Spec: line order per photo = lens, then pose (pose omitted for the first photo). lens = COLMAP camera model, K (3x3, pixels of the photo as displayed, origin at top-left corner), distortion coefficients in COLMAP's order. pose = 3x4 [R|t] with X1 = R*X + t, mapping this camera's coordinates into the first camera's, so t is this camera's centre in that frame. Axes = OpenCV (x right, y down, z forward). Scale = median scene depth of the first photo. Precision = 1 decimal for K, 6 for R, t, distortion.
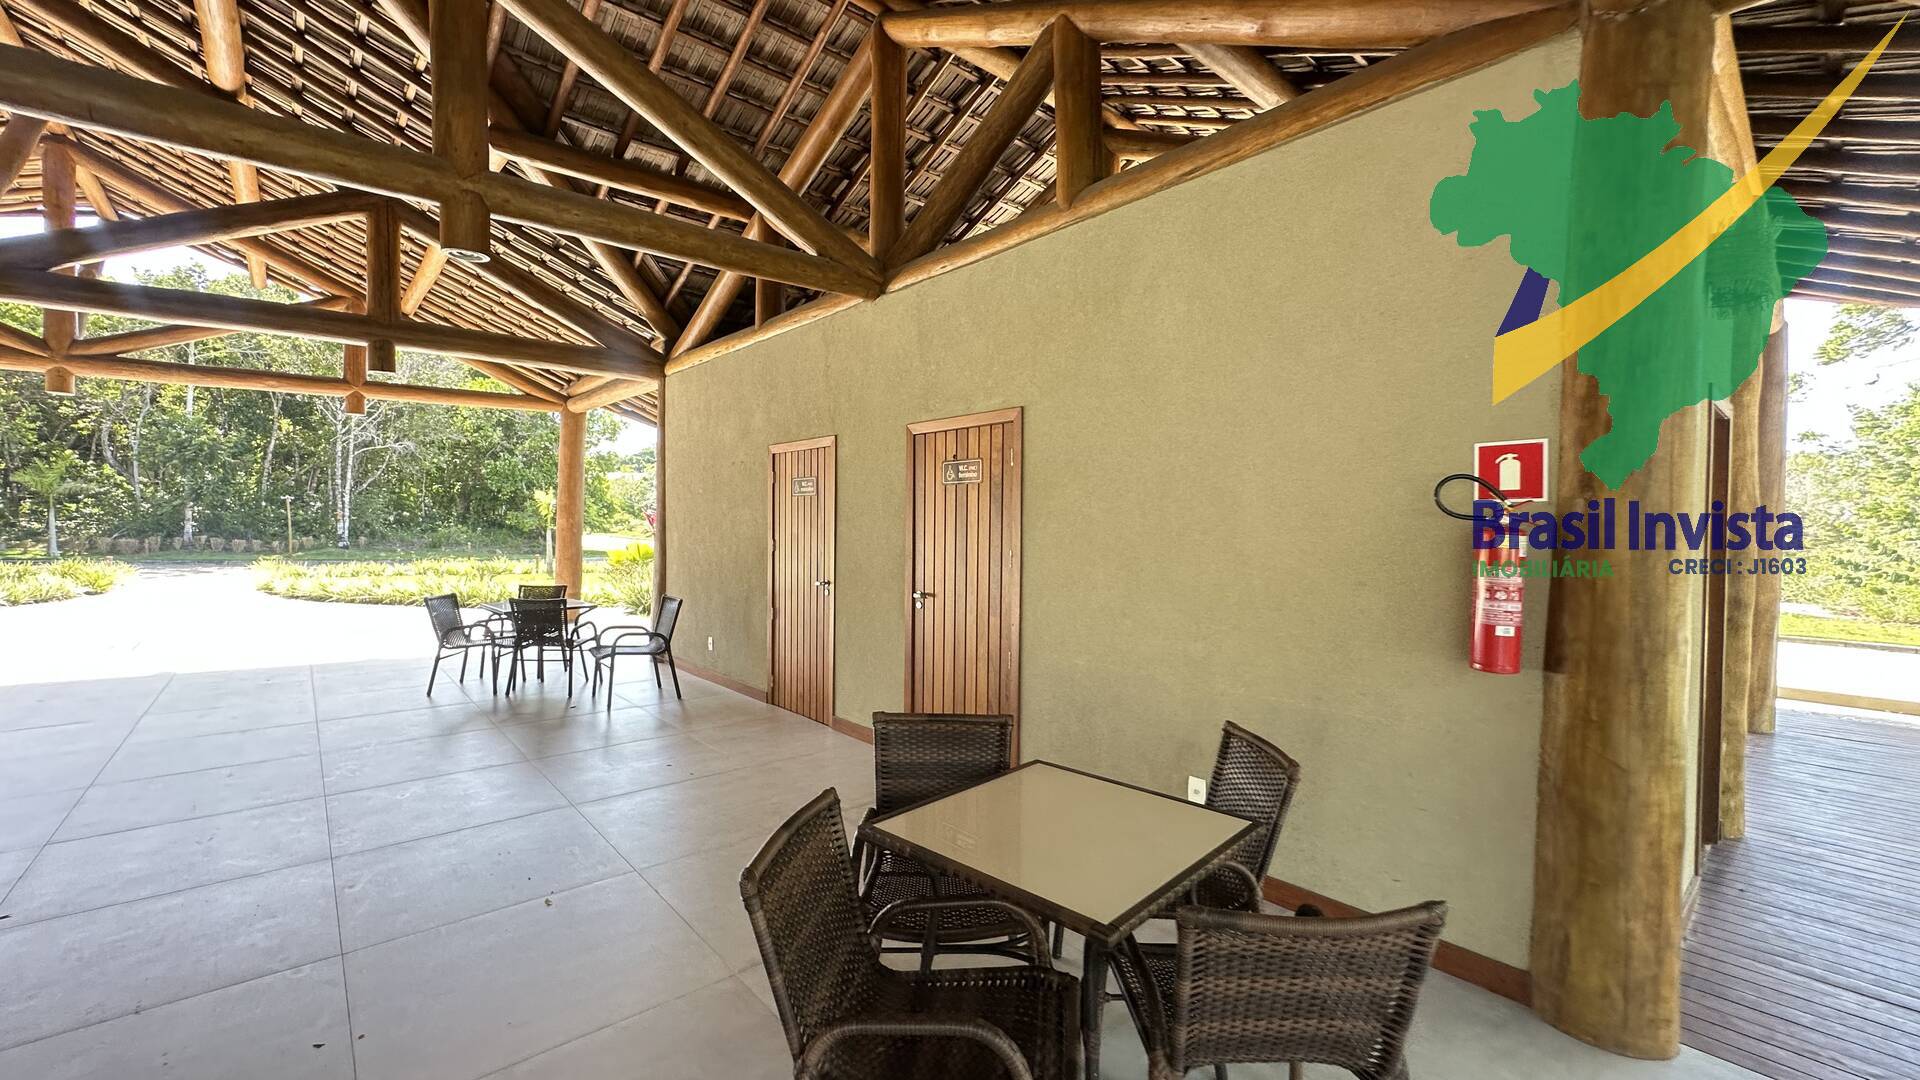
lens RADIAL K [[770.3, 0, 960.0], [0, 770.3, 540.0], [0, 0, 1]] dist [0.000150, 0.000716]
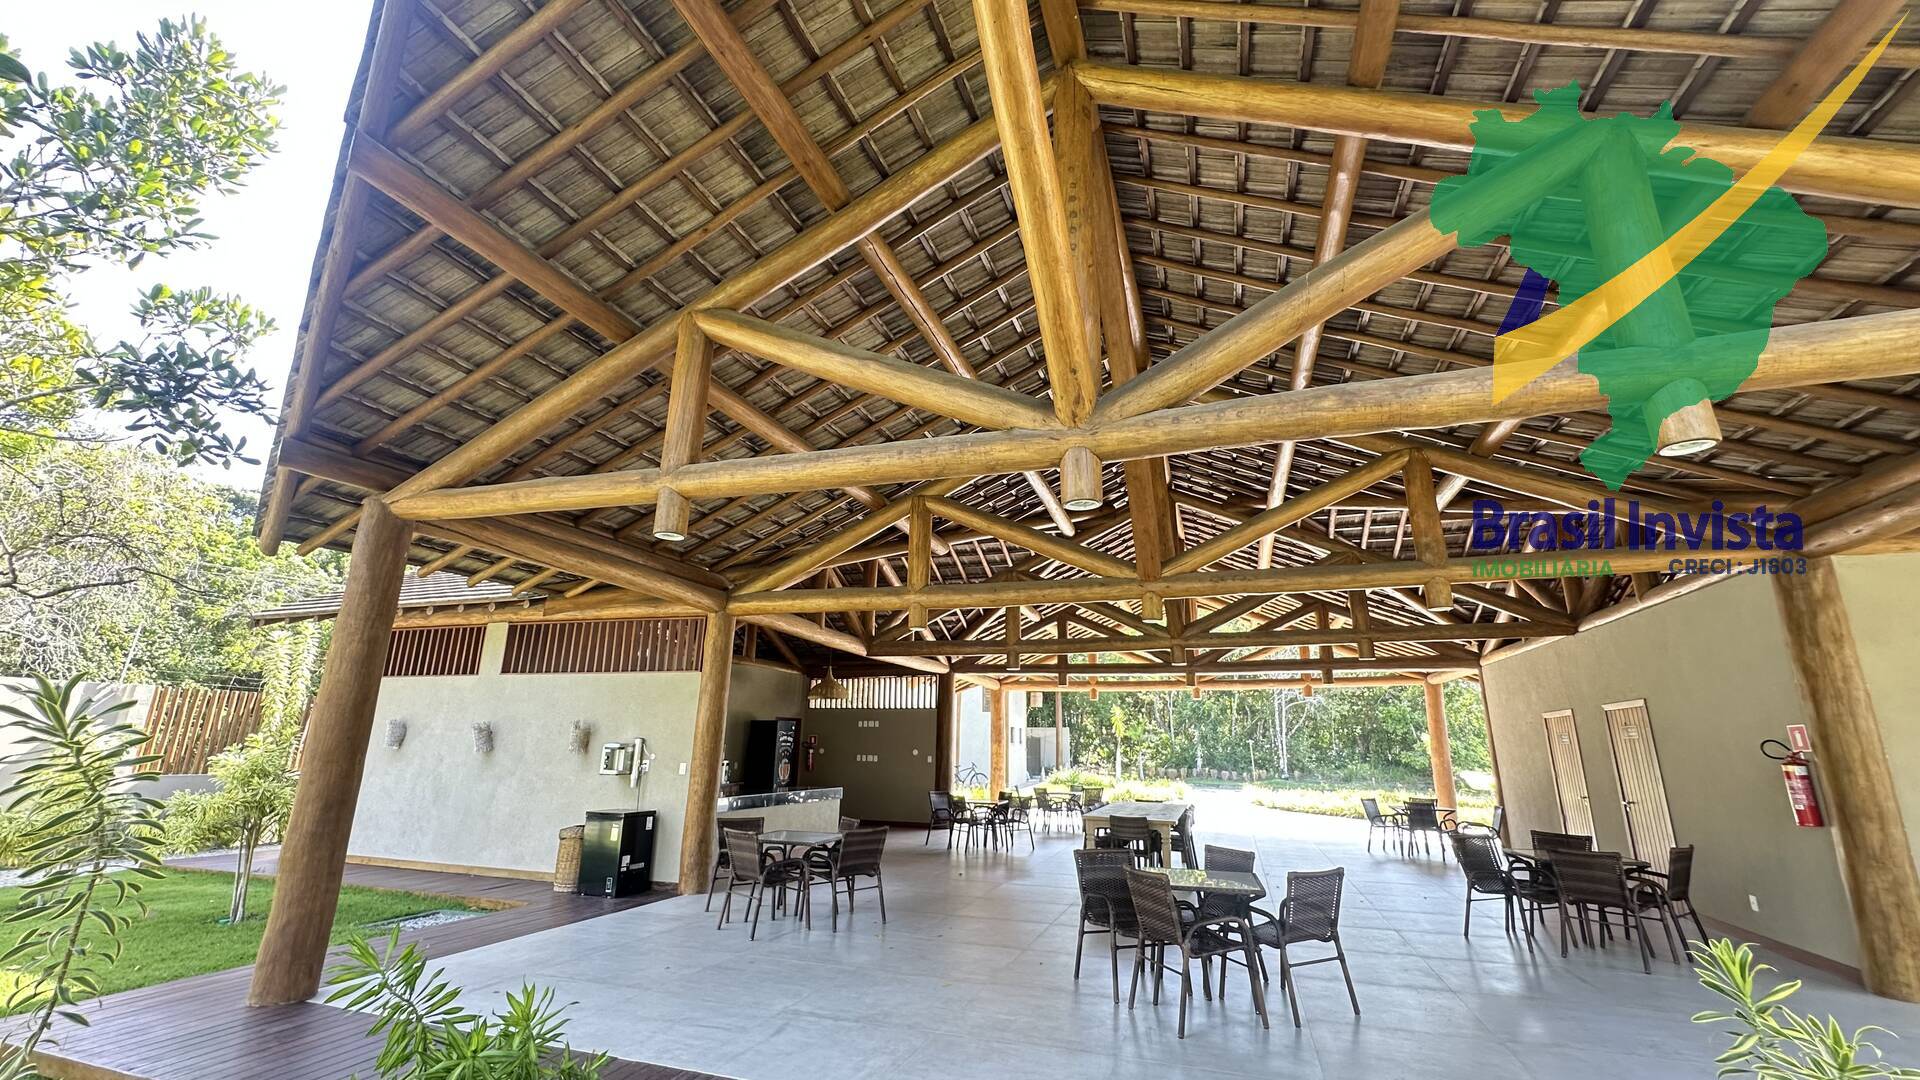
lens RADIAL K [[770.3, 0, 960.0], [0, 770.3, 540.0], [0, 0, 1]] dist [0.000150, 0.000716]
pose [[0.507604, -0.230204, -0.830268, 0.214041], [-0.027734, 0.958780, -0.282791, 0.009669], [0.861144, 0.166573, 0.480296, -0.351006]]
